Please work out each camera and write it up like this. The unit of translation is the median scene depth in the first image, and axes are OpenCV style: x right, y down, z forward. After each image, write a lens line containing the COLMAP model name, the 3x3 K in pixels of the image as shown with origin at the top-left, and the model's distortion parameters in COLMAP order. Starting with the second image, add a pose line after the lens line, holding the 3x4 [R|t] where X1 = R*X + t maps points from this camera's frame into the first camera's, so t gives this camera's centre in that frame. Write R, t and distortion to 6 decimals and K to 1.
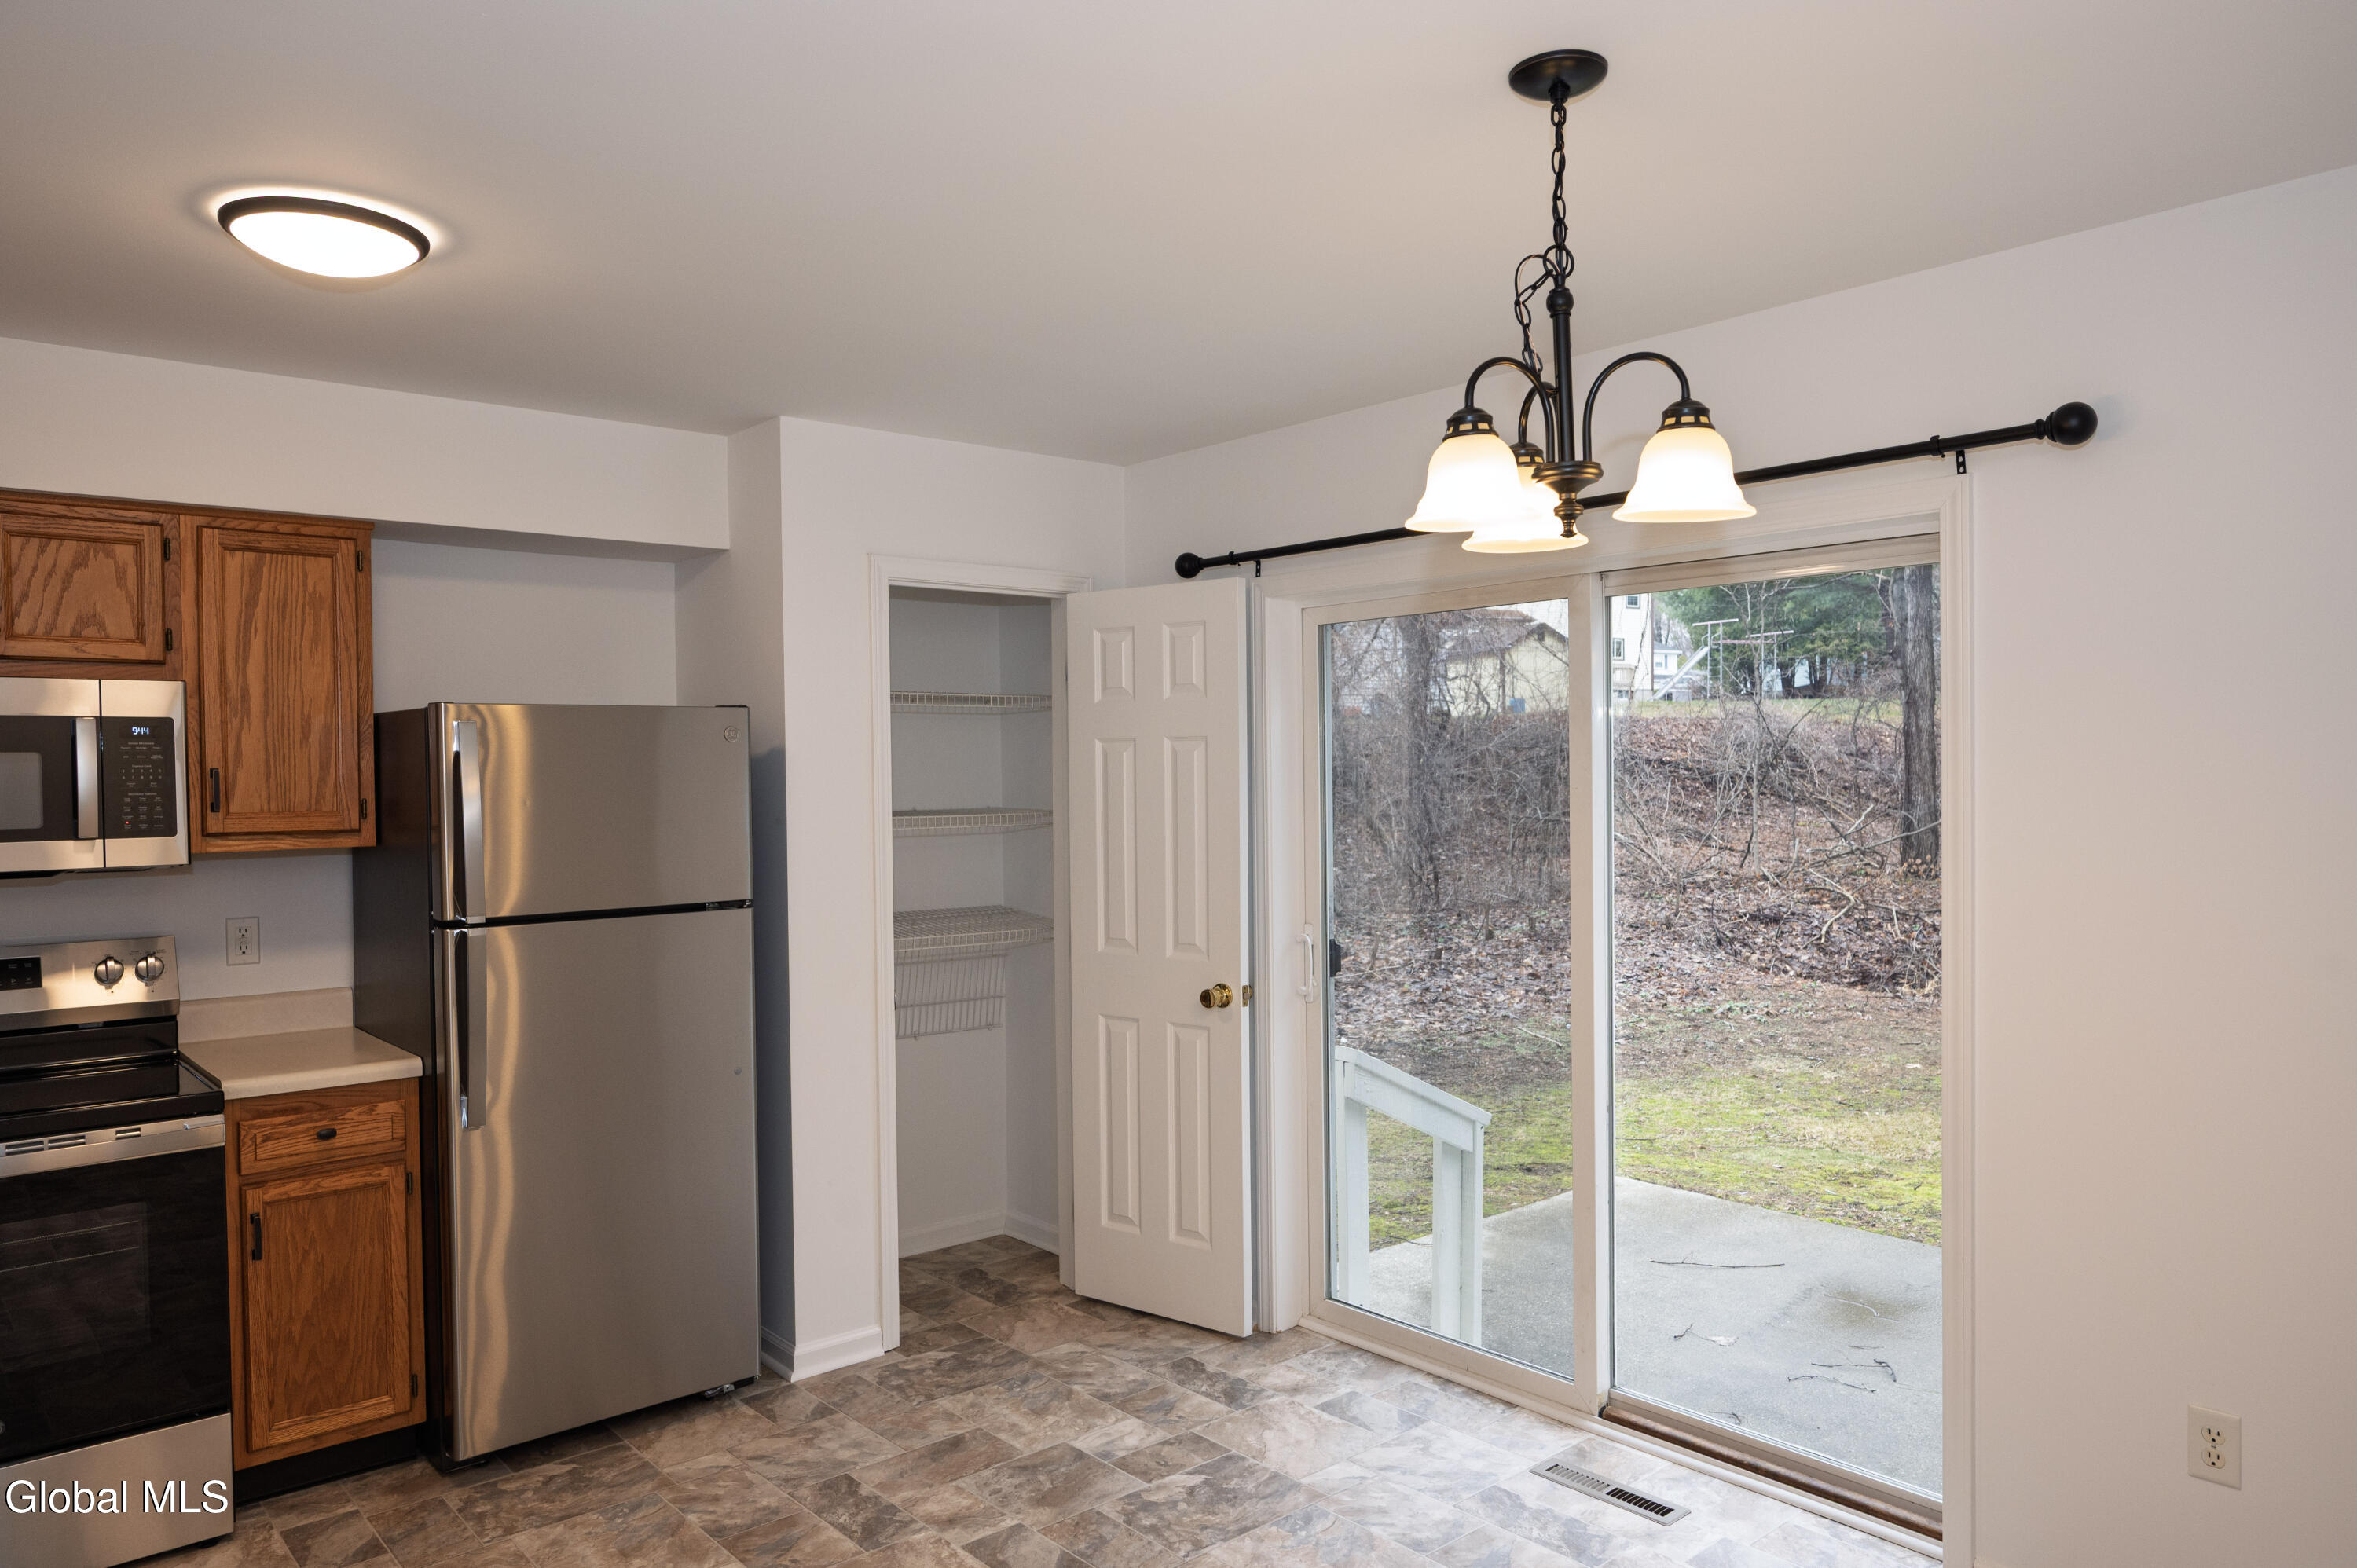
lens RADIAL K [[1556.6, 0, 1185.8], [0, 1556.6, 787.5], [0, 0, 1]] dist [0.003924, -0.005619]
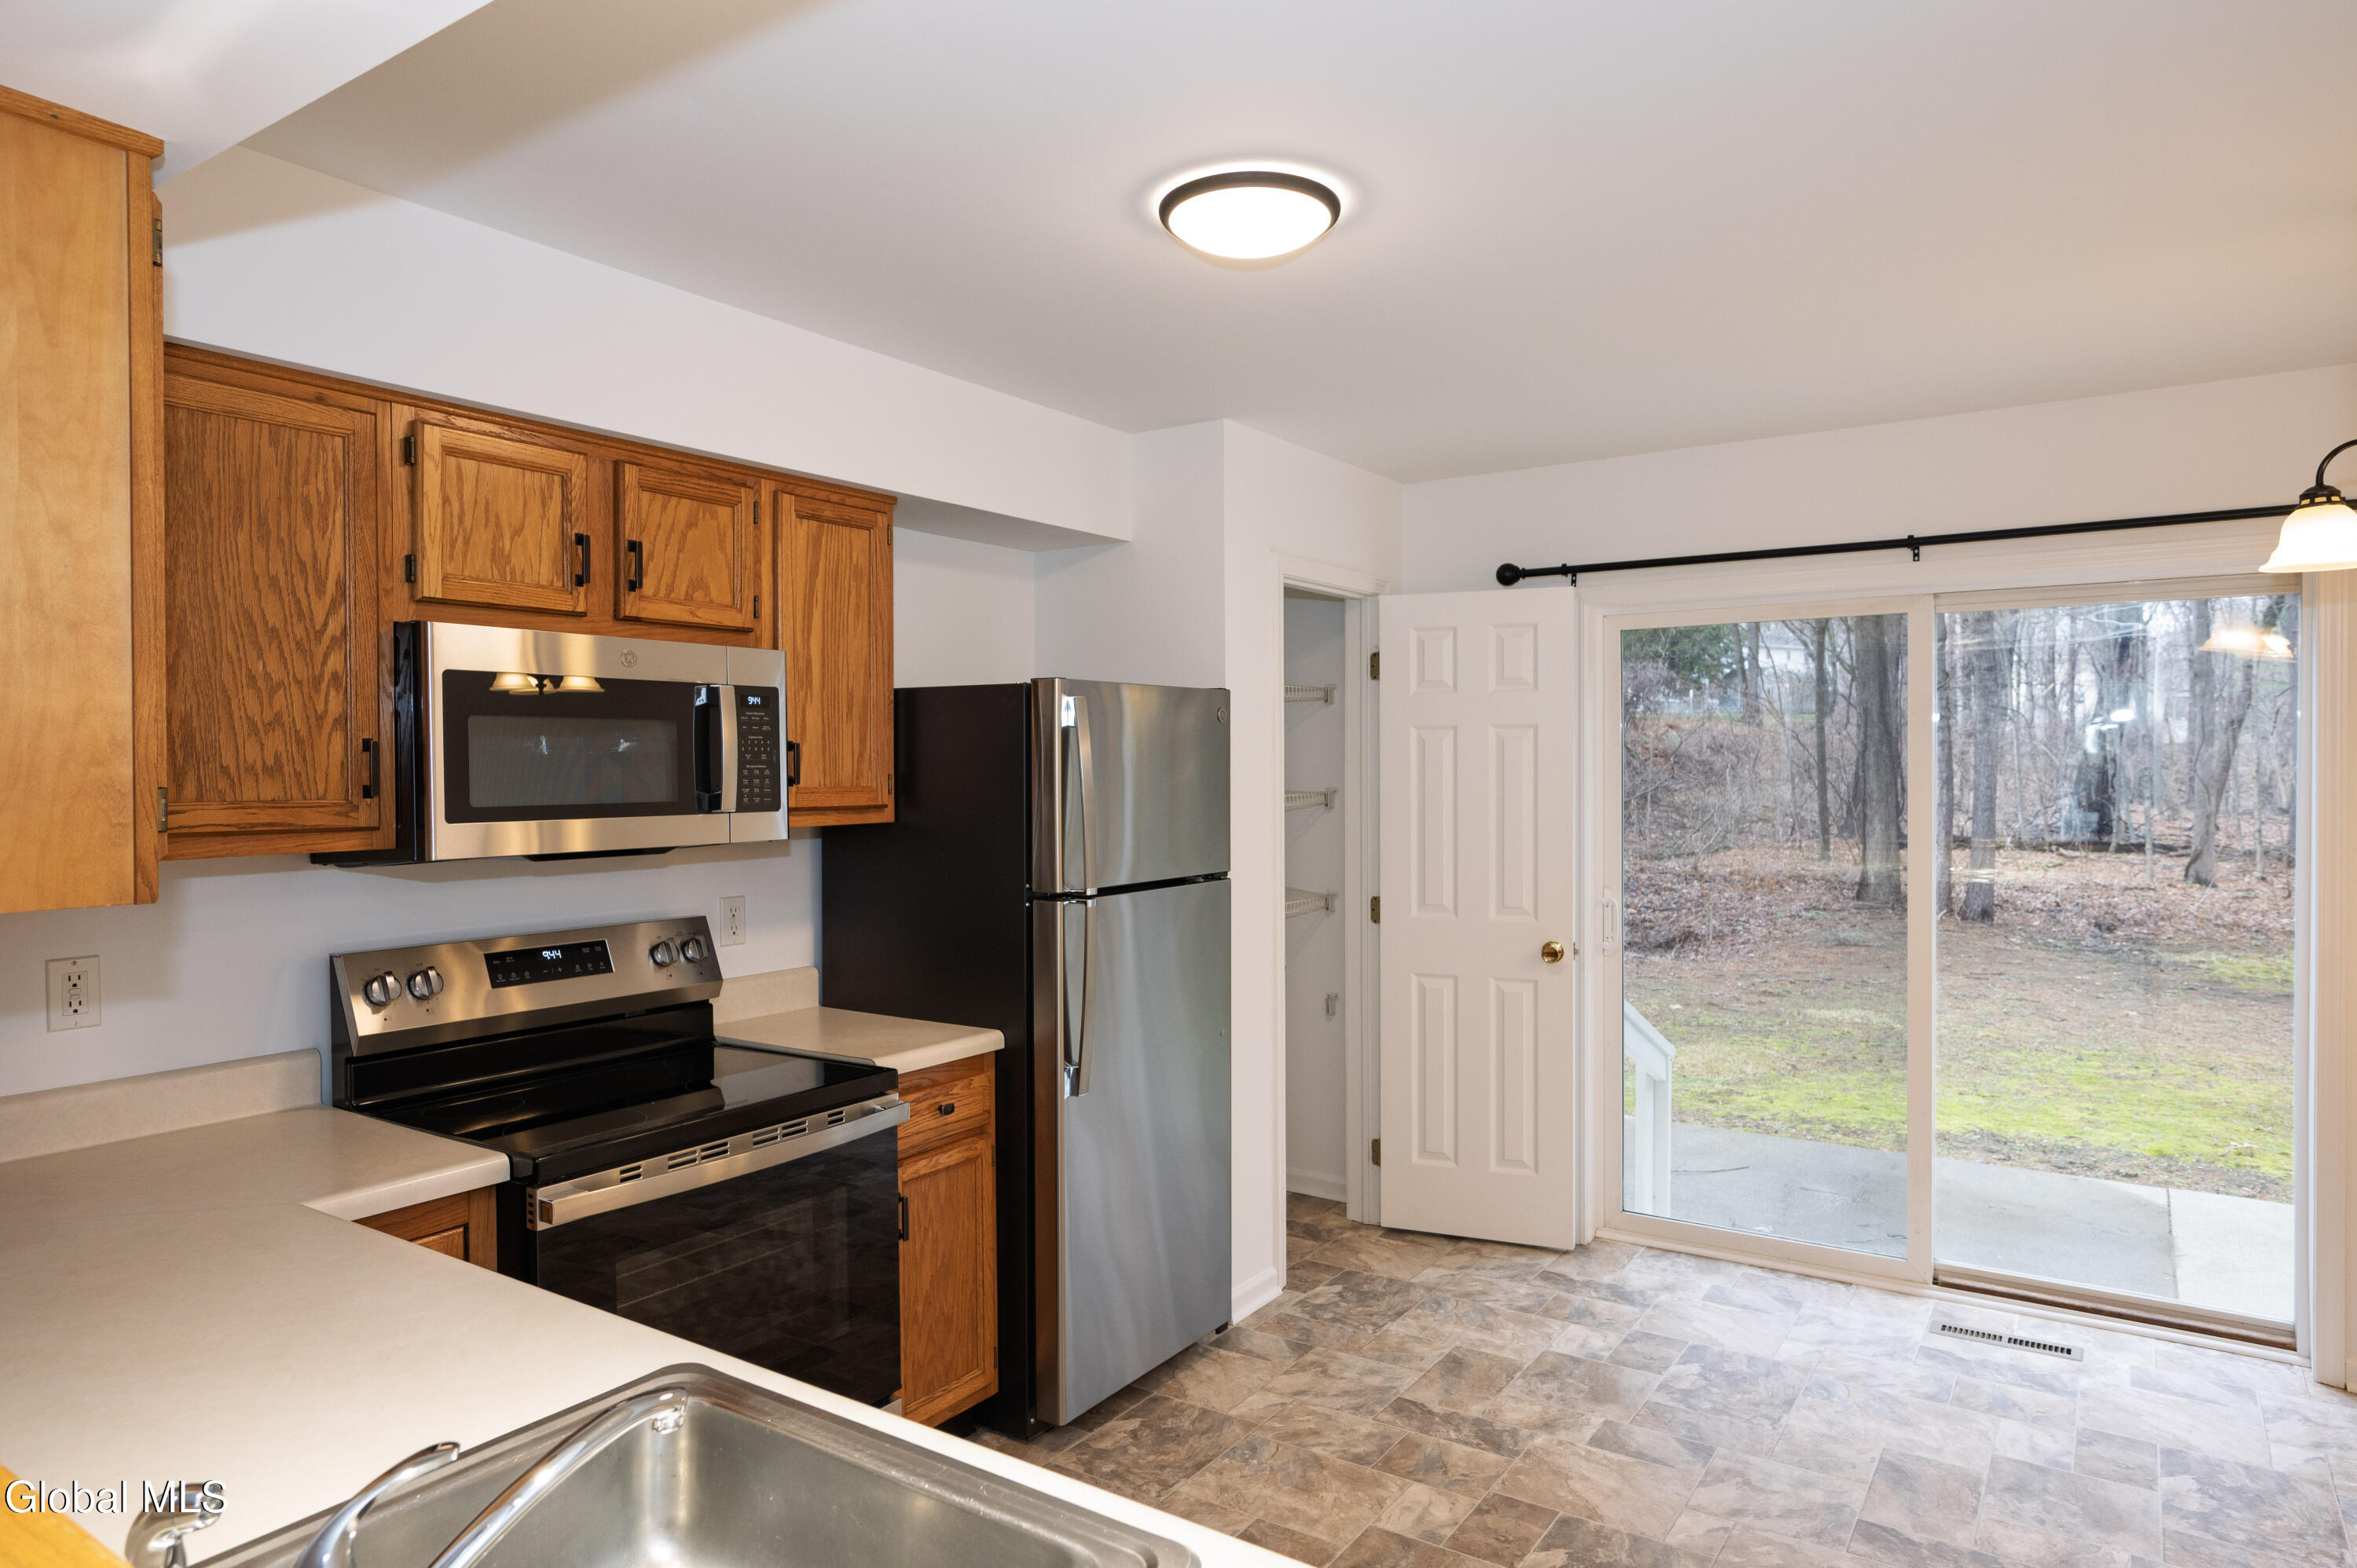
lens RADIAL K [[1420.6, 0, 1168.3], [0, 1420.6, 769.6], [0, 0, 1]] dist [0.005202, 0.002921]
pose [[0.963620, 0.006607, 0.267194, -0.640491], [-0.004810, 0.999961, -0.007381, 0.011005], [-0.267233, 0.005828, 0.963614, 0.084021]]
